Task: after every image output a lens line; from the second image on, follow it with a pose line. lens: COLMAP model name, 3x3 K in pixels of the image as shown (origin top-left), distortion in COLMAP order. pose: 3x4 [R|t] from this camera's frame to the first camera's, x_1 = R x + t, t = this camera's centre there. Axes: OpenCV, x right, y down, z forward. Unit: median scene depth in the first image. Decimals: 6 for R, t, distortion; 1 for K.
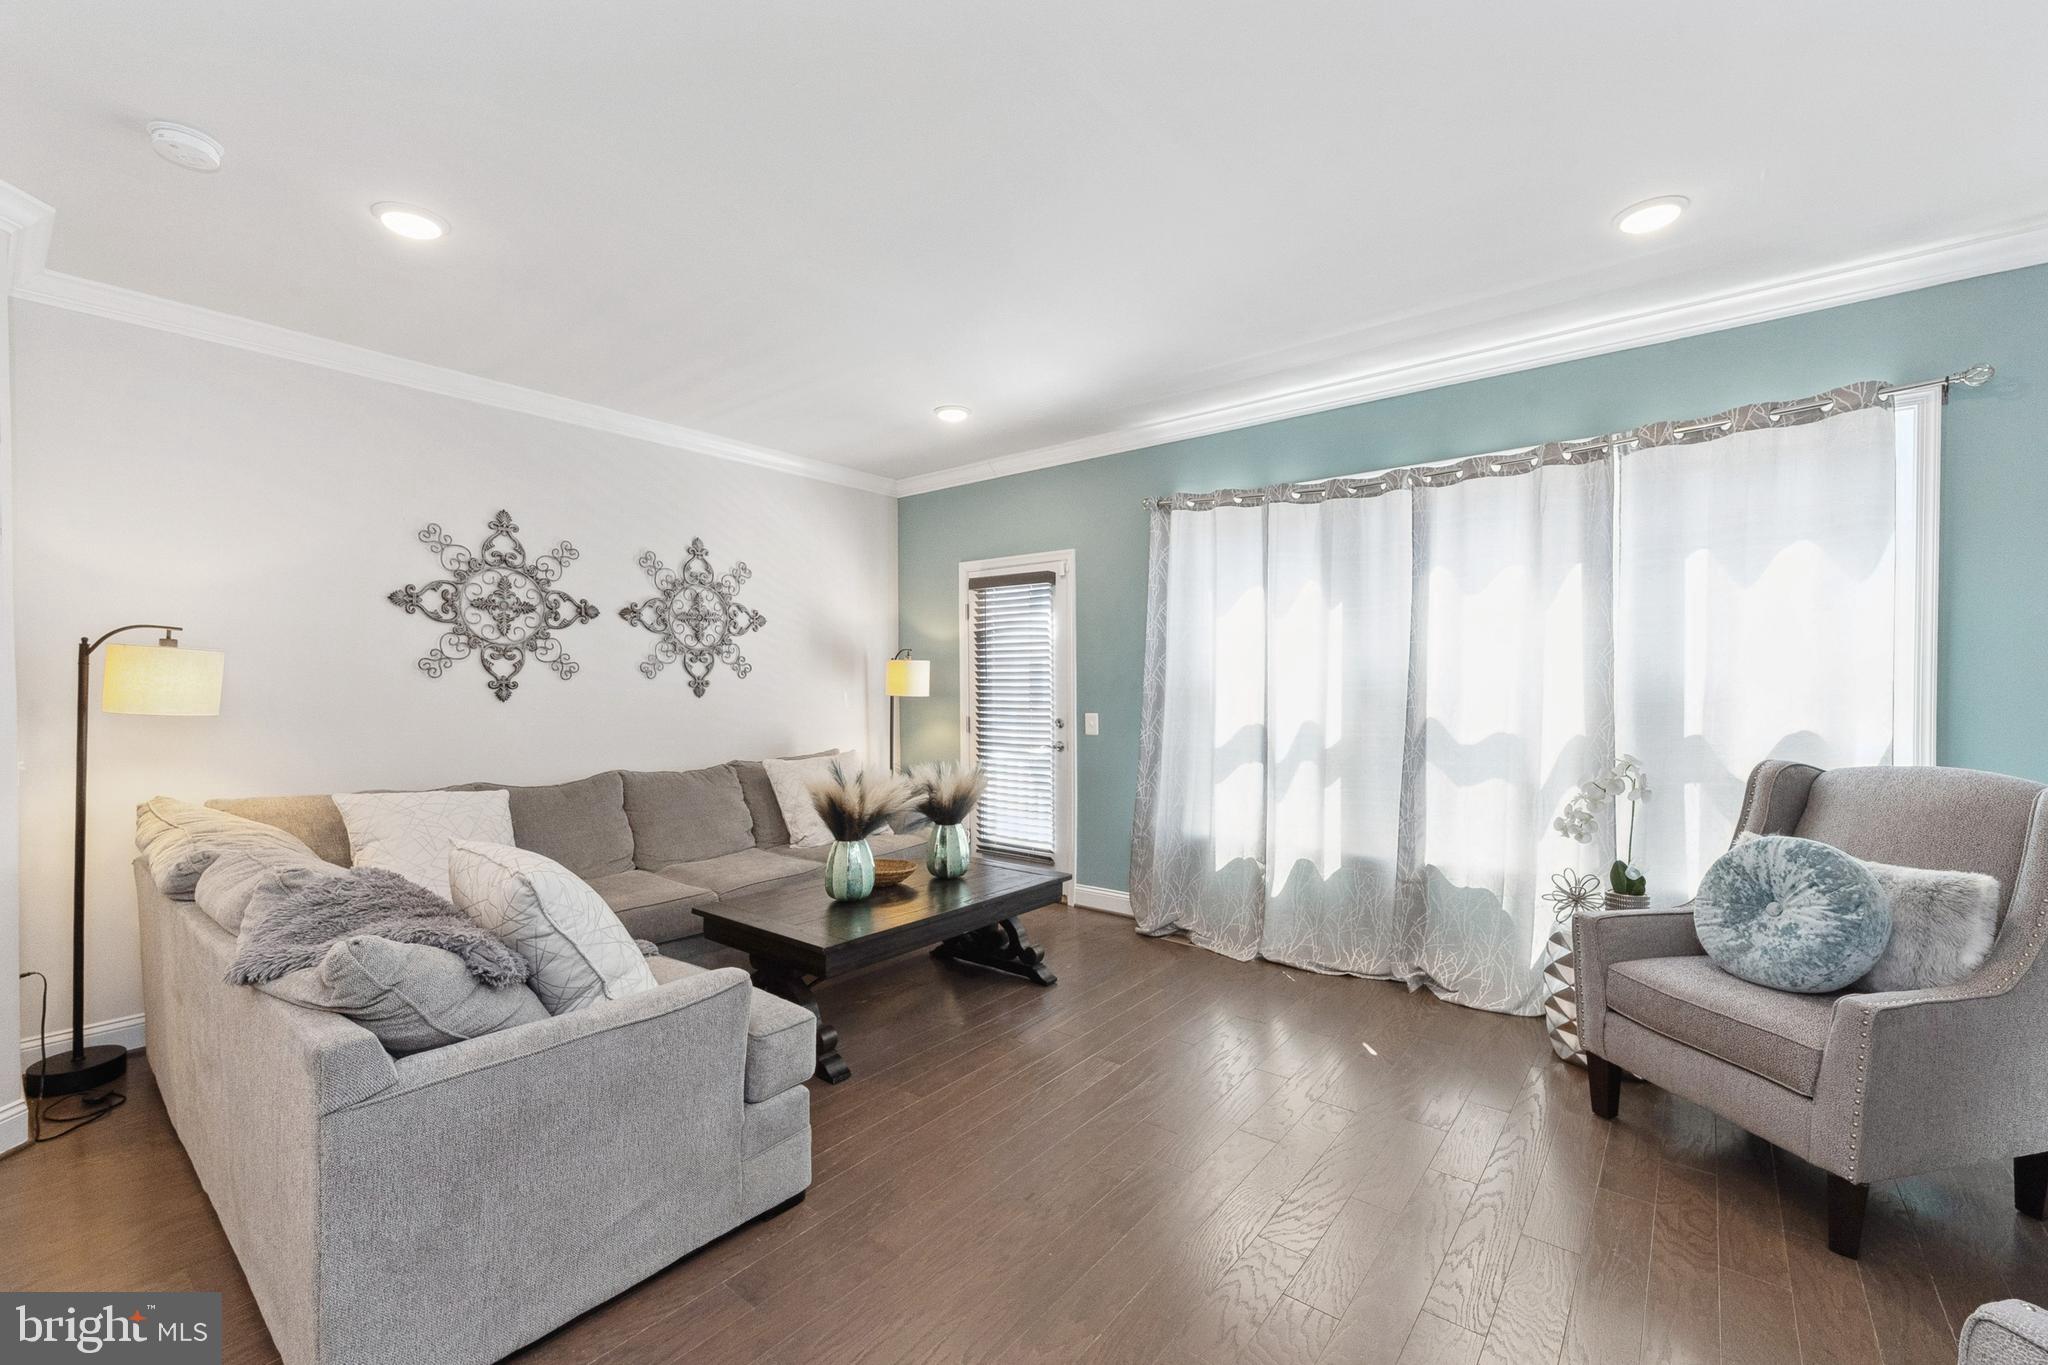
lens RADIAL K [[849.3, 0, 1024.0], [0, 849.3, 682.5], [0, 0, 1]] dist [0.002502, 0.000167]
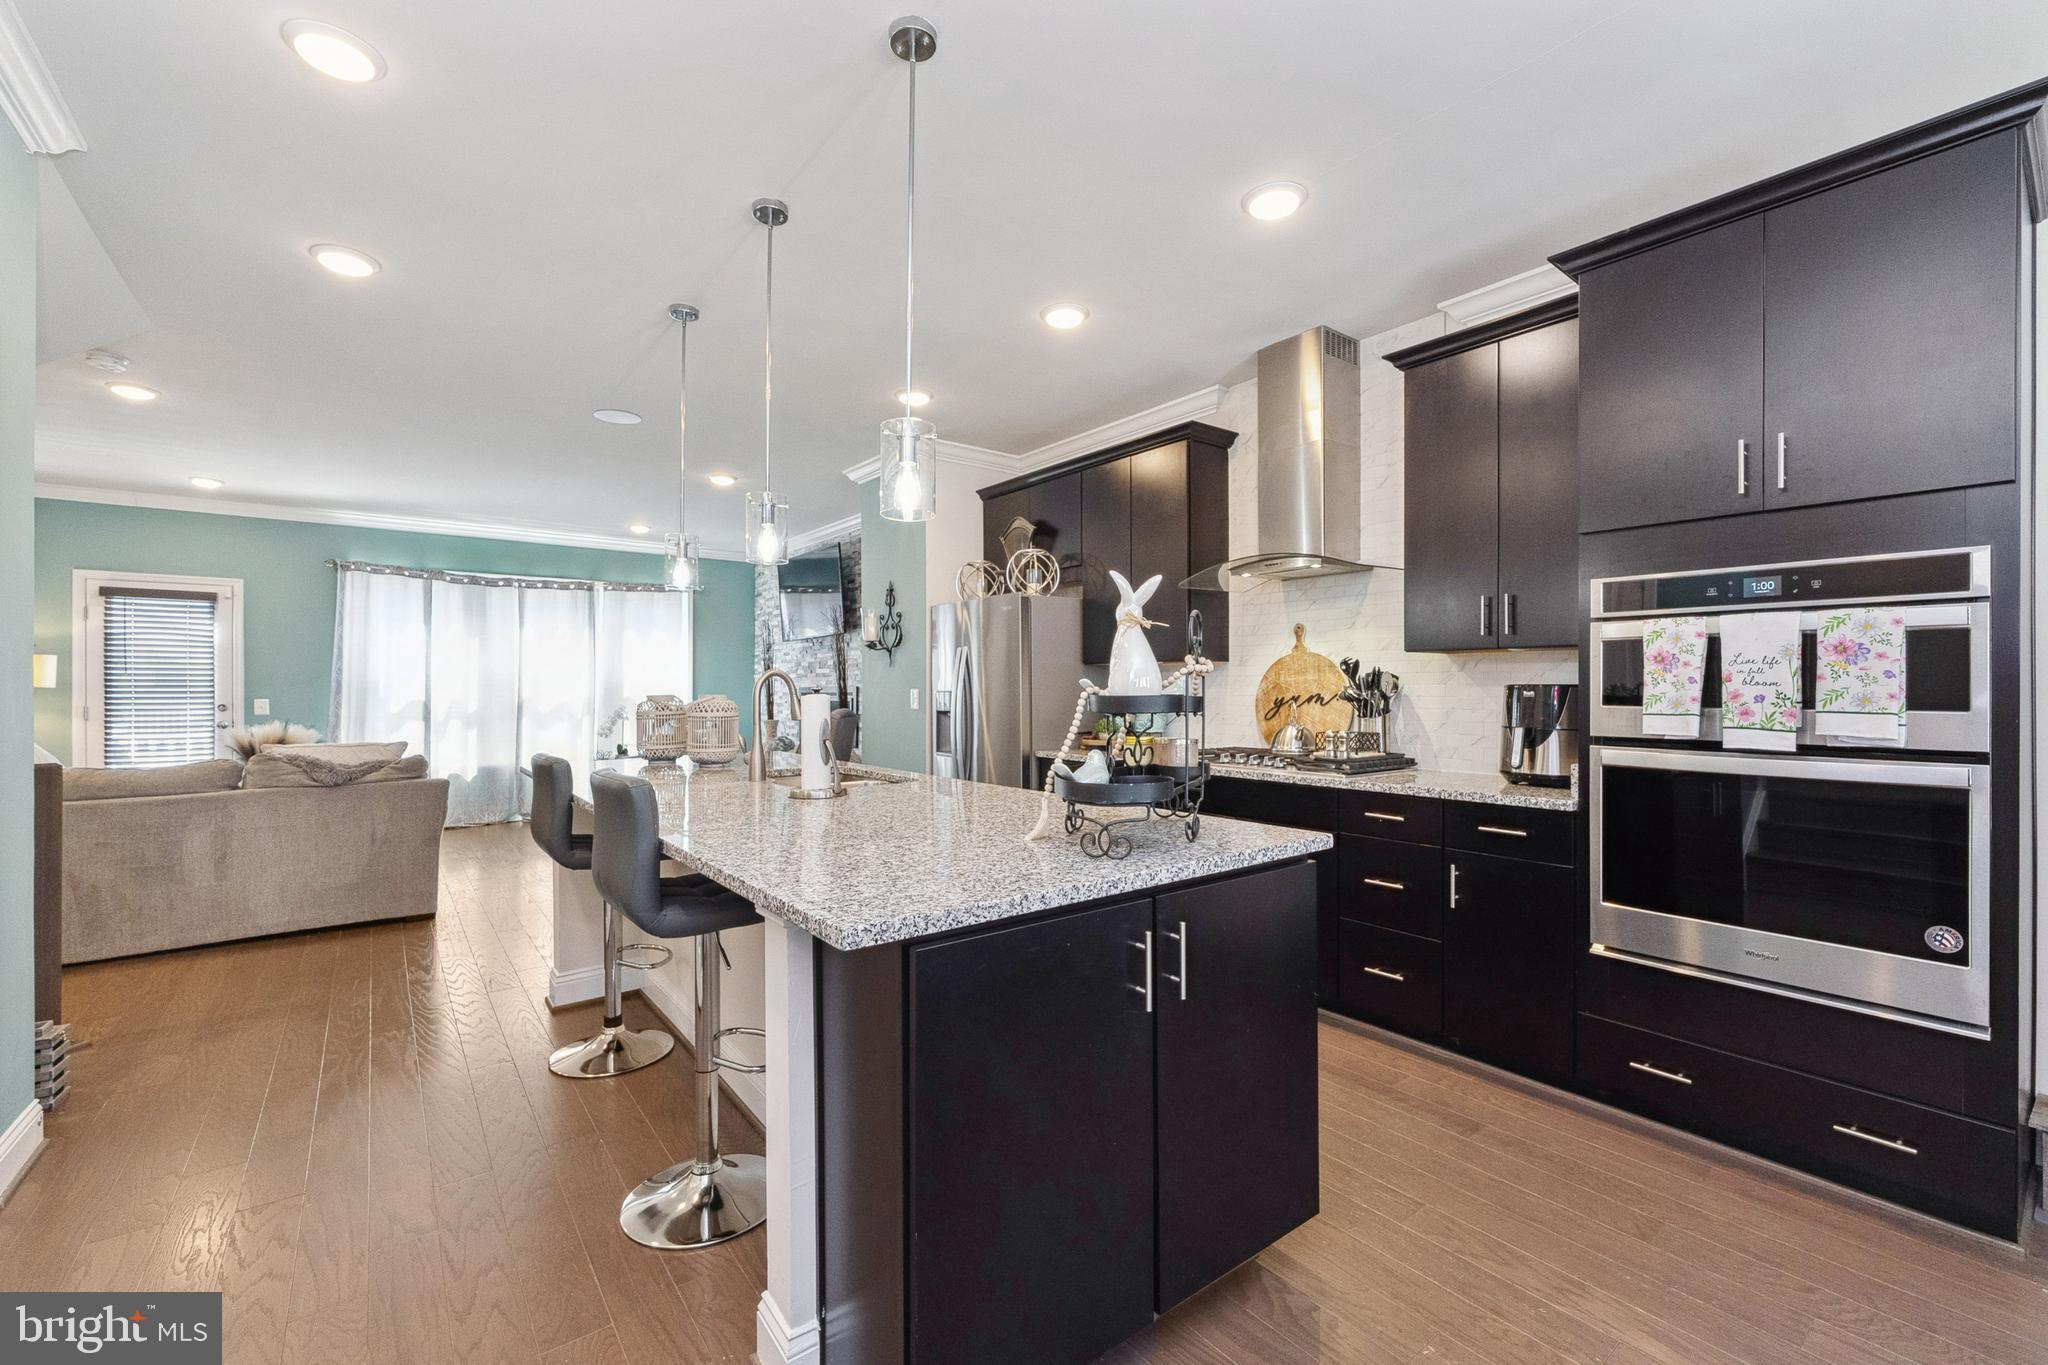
lens RADIAL K [[853.7, 0, 1030.2], [0, 853.7, 689.4], [0, 0, 1]] dist [0.000512, -0.000083]
pose [[0.235425, 0.002887, 0.971888, -1.219496], [0.002286, 0.999991, -0.003524, 0.034286], [-0.971890, 0.003052, 0.235416, -0.695473]]
